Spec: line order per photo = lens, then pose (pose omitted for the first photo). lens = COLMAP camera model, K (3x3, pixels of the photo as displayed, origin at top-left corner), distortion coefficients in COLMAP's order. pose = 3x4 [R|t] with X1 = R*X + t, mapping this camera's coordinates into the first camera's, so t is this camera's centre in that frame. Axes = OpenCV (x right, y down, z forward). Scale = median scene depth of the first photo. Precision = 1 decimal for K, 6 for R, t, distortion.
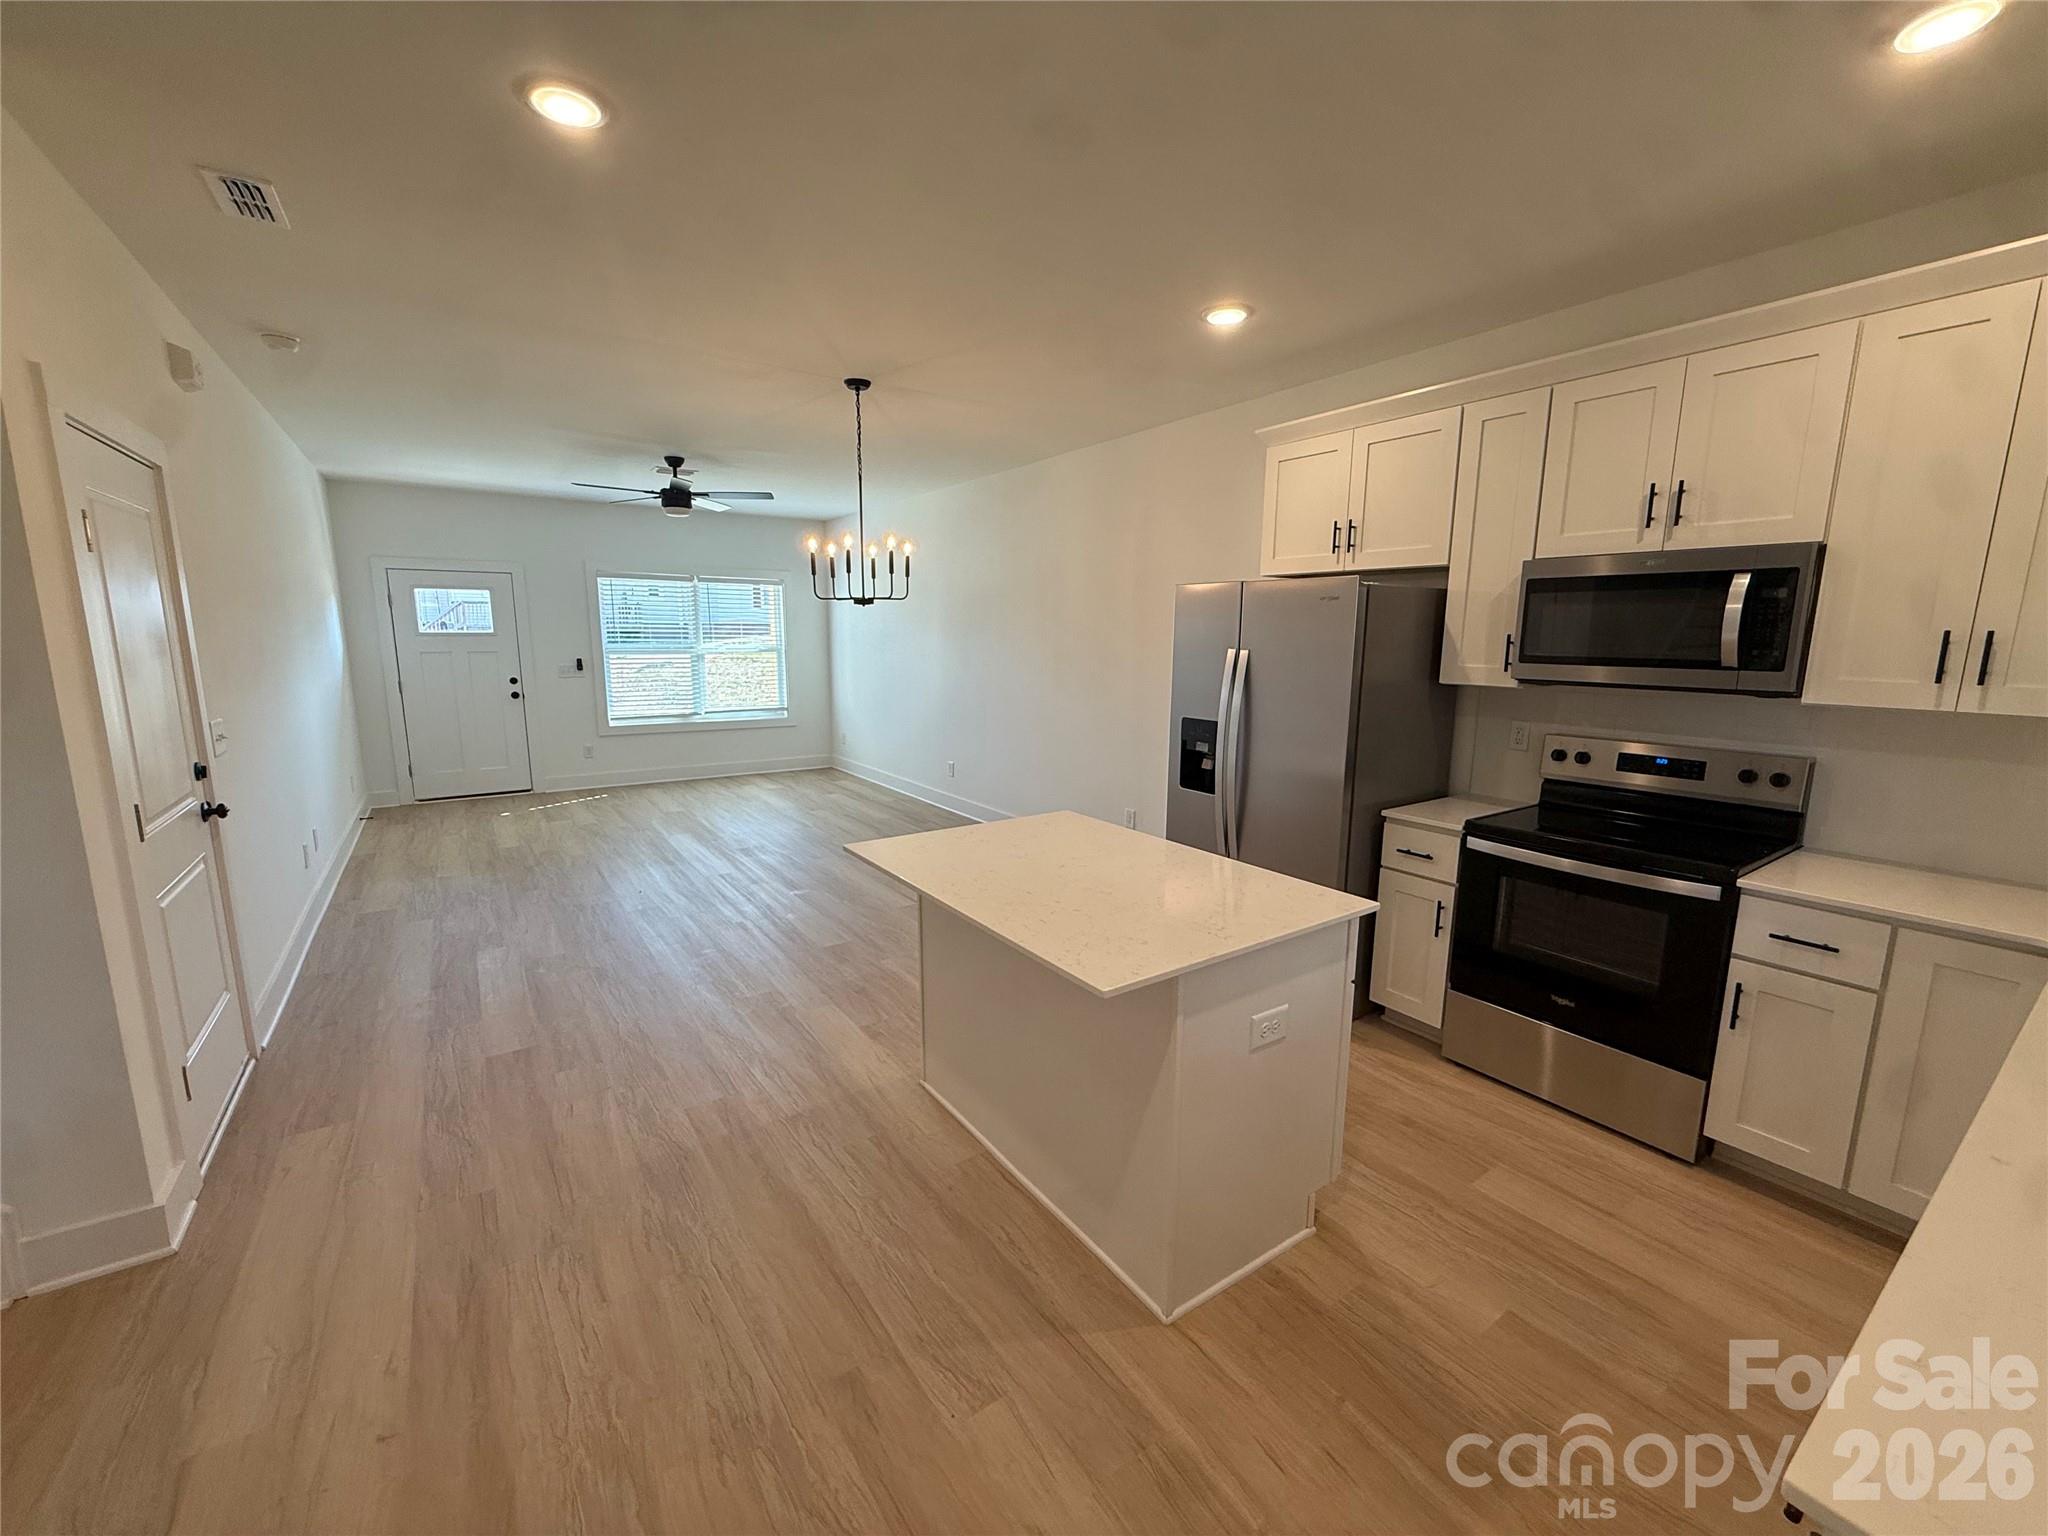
lens RADIAL K [[821.8, 0, 1019.5], [0, 821.8, 768.2], [0, 0, 1]] dist [0.002132, -0.000517]
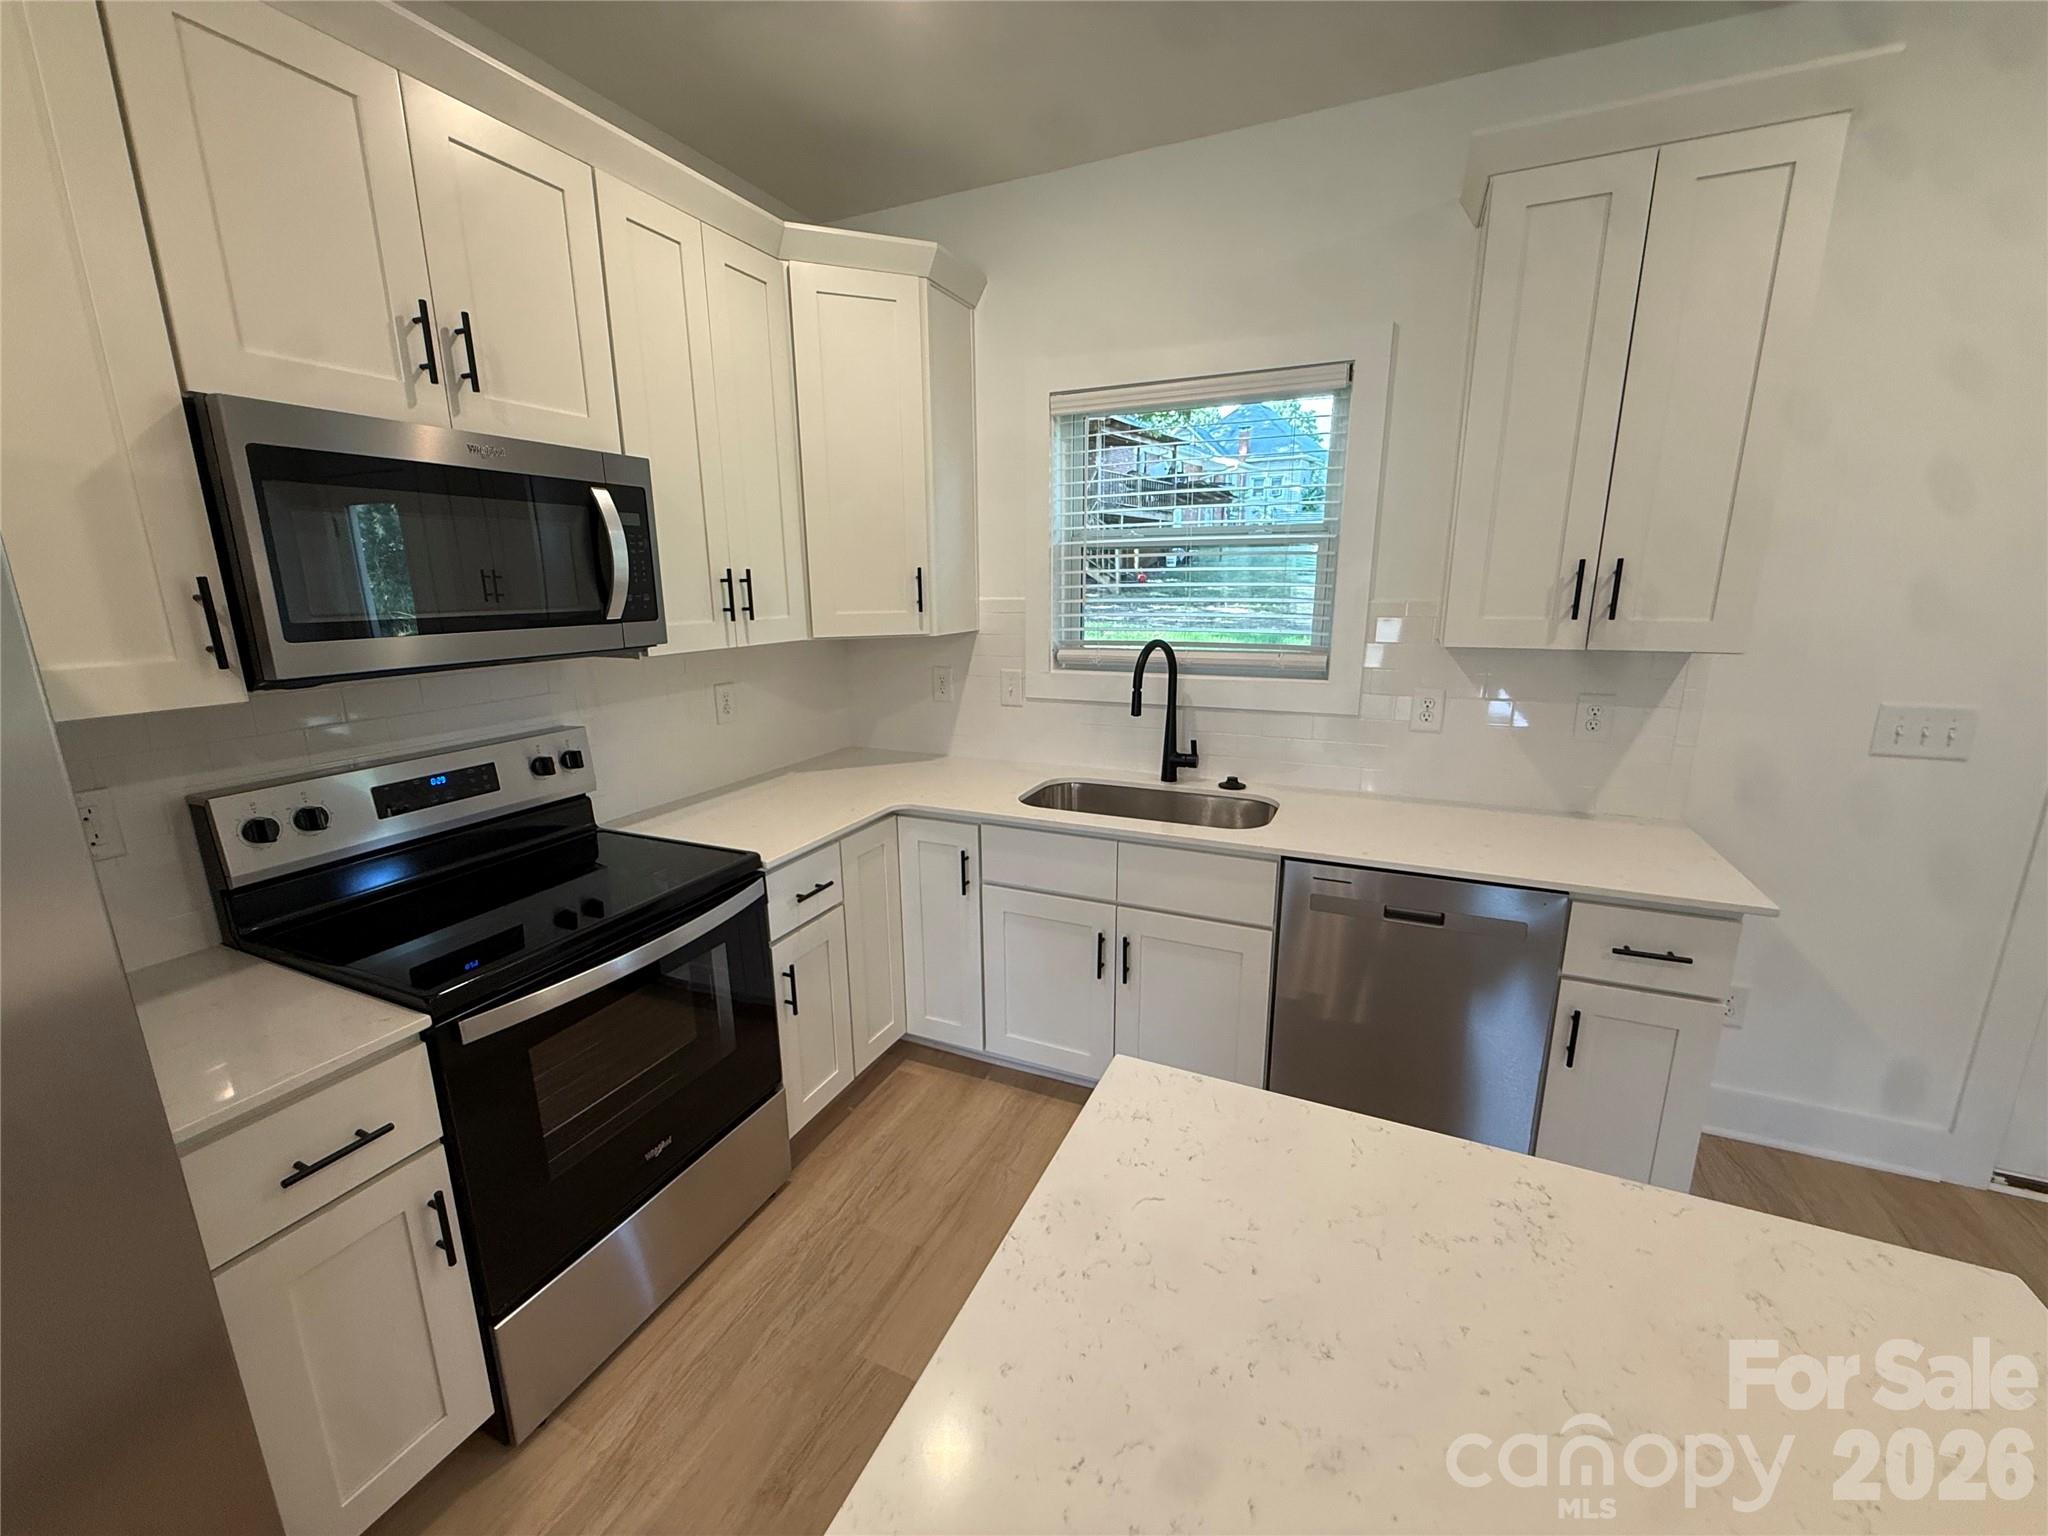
lens RADIAL K [[821.8, 0, 1024.3], [0, 821.8, 764.7], [0, 0, 1]] dist [0.002132, -0.000517]
pose [[-0.519488, -0.189794, 0.833133, 0.026896], [0.150074, 0.939599, 0.307624, -0.127422], [-0.841195, 0.284839, -0.459627, 0.796989]]
